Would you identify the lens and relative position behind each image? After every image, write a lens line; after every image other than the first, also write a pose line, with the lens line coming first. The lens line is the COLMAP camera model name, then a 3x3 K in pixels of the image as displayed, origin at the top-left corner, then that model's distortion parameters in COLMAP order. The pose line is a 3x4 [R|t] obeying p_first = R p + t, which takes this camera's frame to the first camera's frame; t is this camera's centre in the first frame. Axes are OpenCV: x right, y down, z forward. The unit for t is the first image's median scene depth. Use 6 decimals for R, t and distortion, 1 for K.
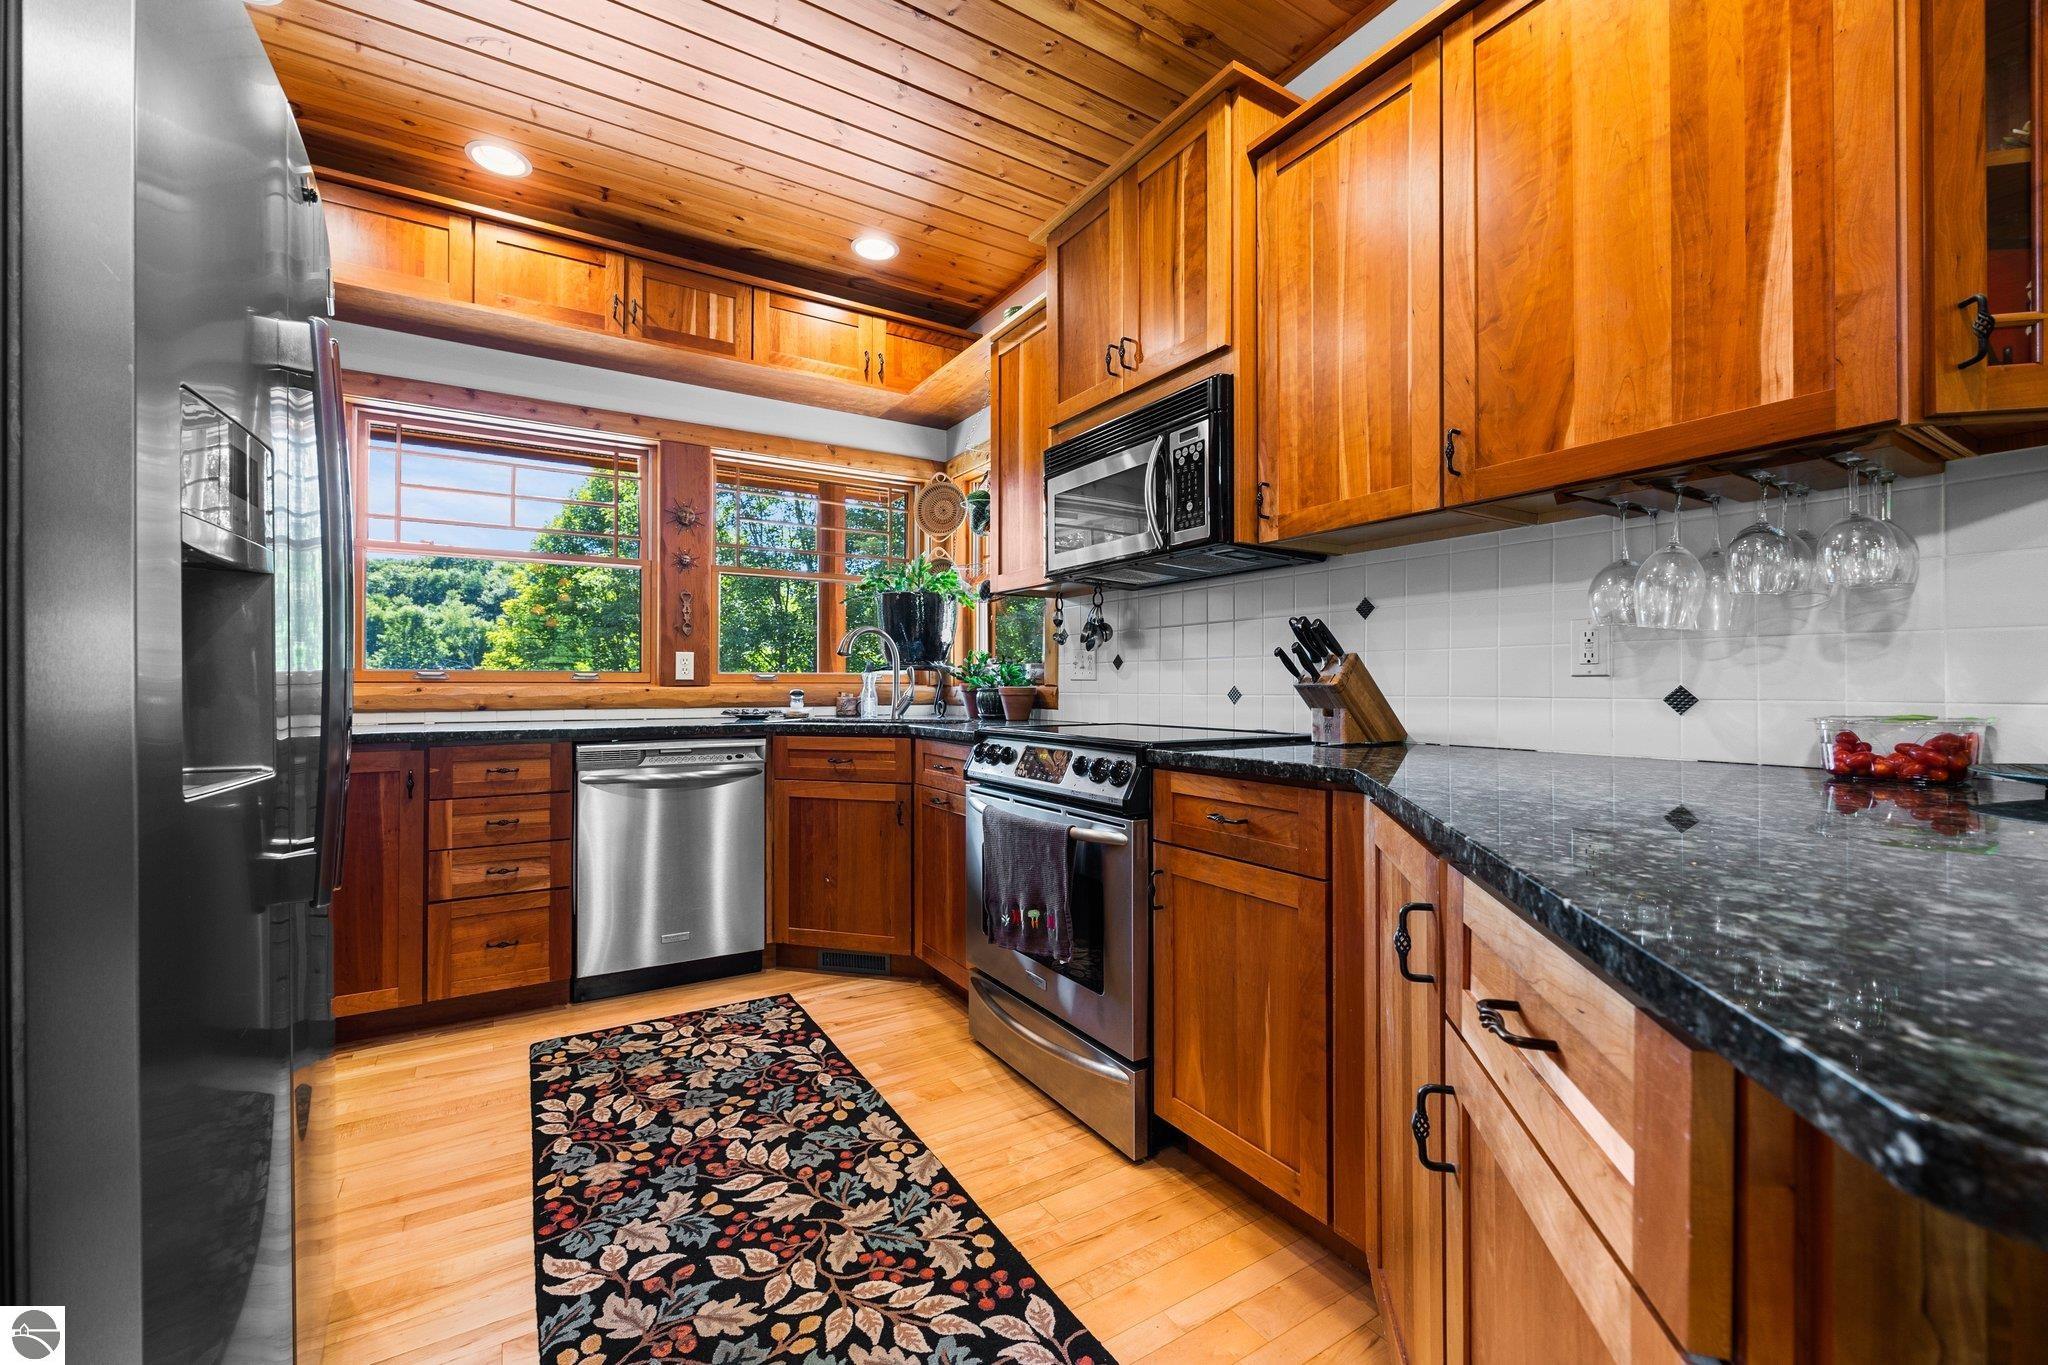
lens RADIAL K [[823.2, 0, 1021.5], [0, 823.2, 683.6], [0, 0, 1]] dist [-0.005840, -0.000317]
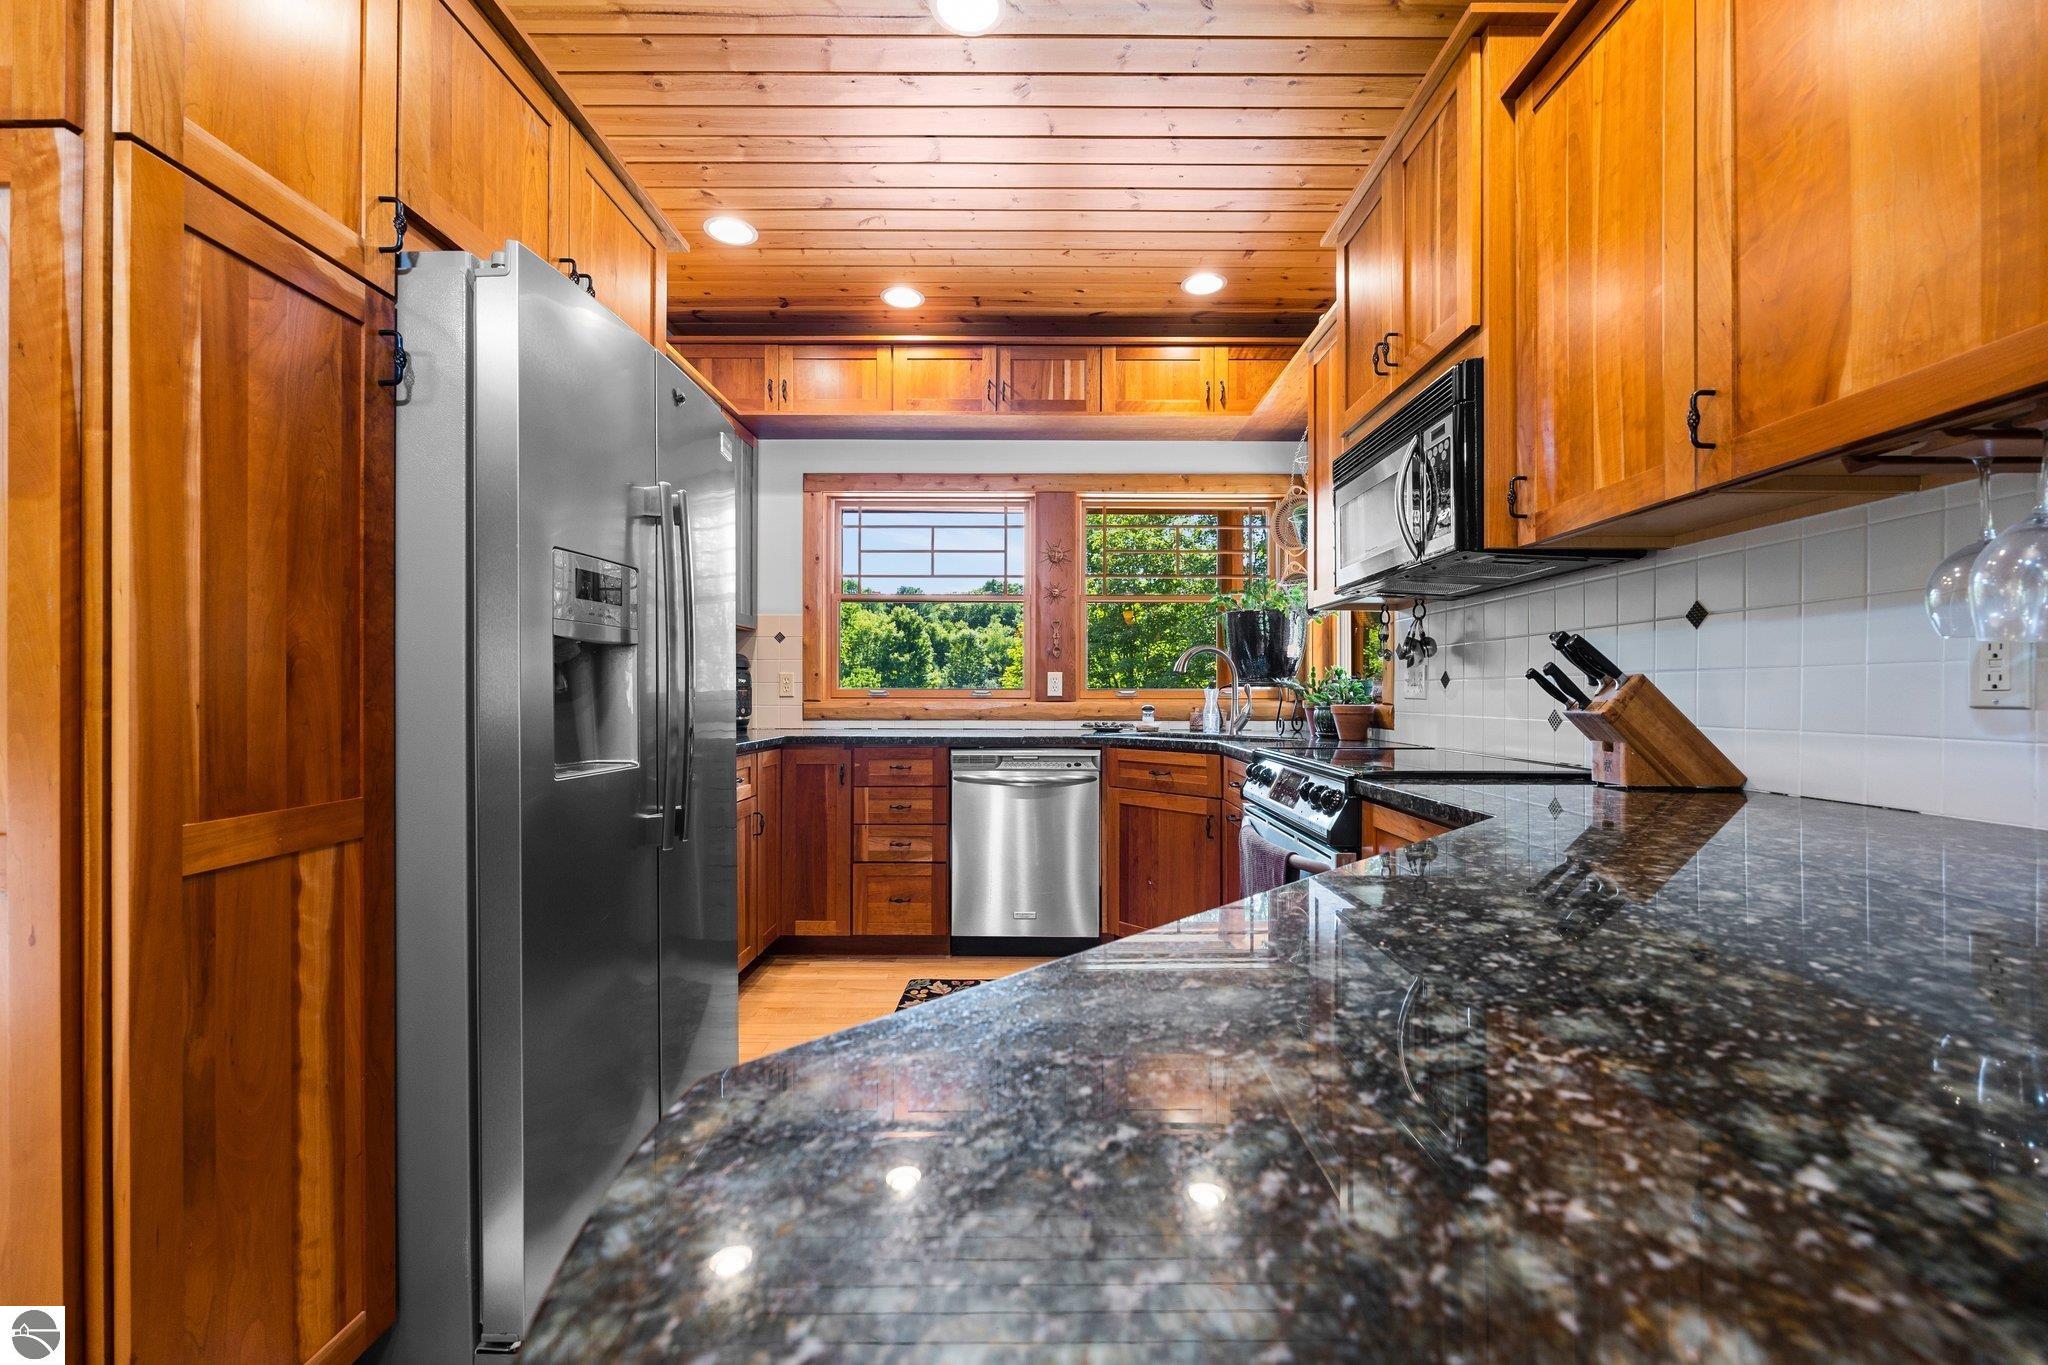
lens RADIAL K [[823.2, 0, 1048.0], [0, 823.2, 691.2], [0, 0, 1]] dist [-0.005840, -0.000317]
pose [[0.851344, 0.000994, -0.524608, 0.256060], [-0.001069, 0.999999, 0.000161, -0.015320], [0.524607, 0.000423, 0.851344, 0.009356]]
